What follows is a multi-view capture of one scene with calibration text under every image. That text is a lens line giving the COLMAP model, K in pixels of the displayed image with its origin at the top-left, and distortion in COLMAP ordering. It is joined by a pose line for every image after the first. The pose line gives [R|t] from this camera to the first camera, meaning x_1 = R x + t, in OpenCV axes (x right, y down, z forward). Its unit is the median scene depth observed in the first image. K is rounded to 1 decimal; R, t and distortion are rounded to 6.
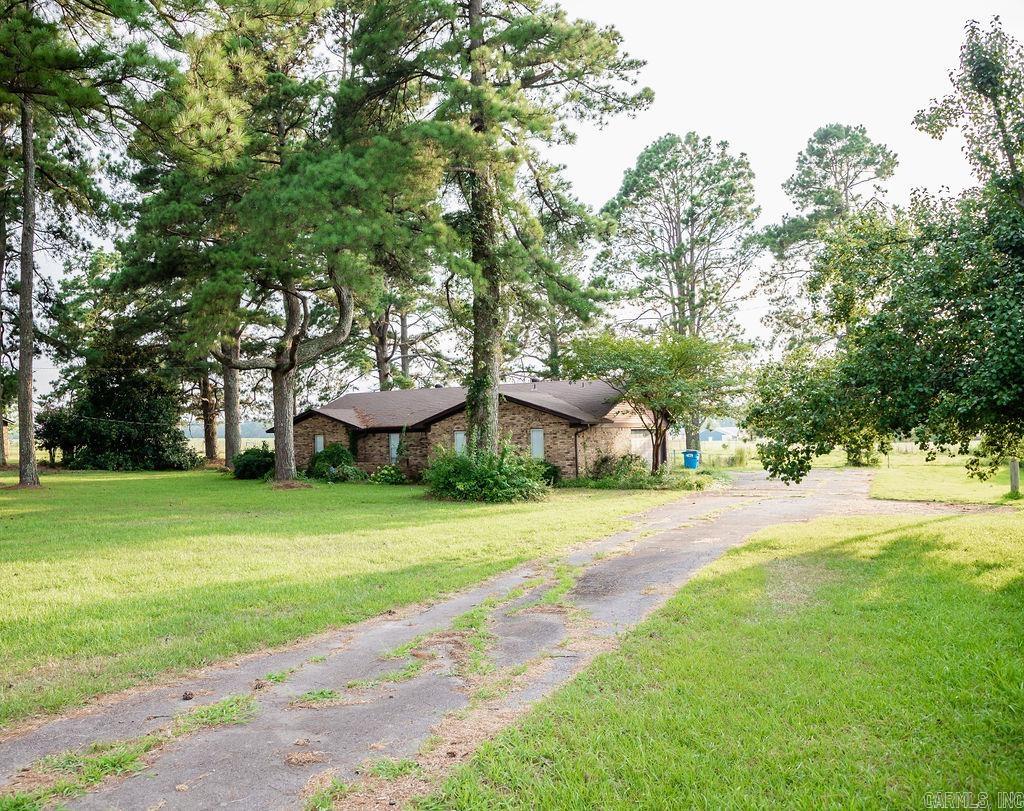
lens RADIAL K [[870.5, 0, 419.6], [0, 870.5, 406.1], [0, 0, 1]] dist [-0.056714, 0.042428]
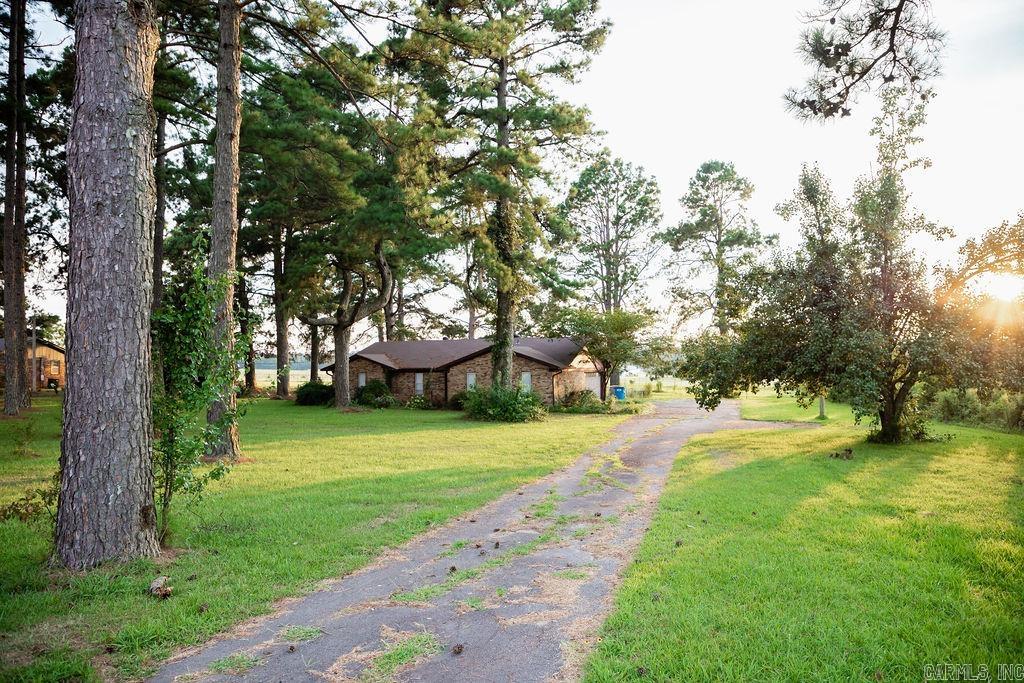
lens RADIAL K [[706.1, 0, 512.0], [0, 706.1, 341.5], [0, 0, 1]] dist [-0.079235, 0.044038]
pose [[0.982496, 0.019863, 0.185220, -0.090595], [-0.018867, 0.999797, -0.007136, -0.013332], [-0.185324, 0.003517, 0.982671, -0.132327]]
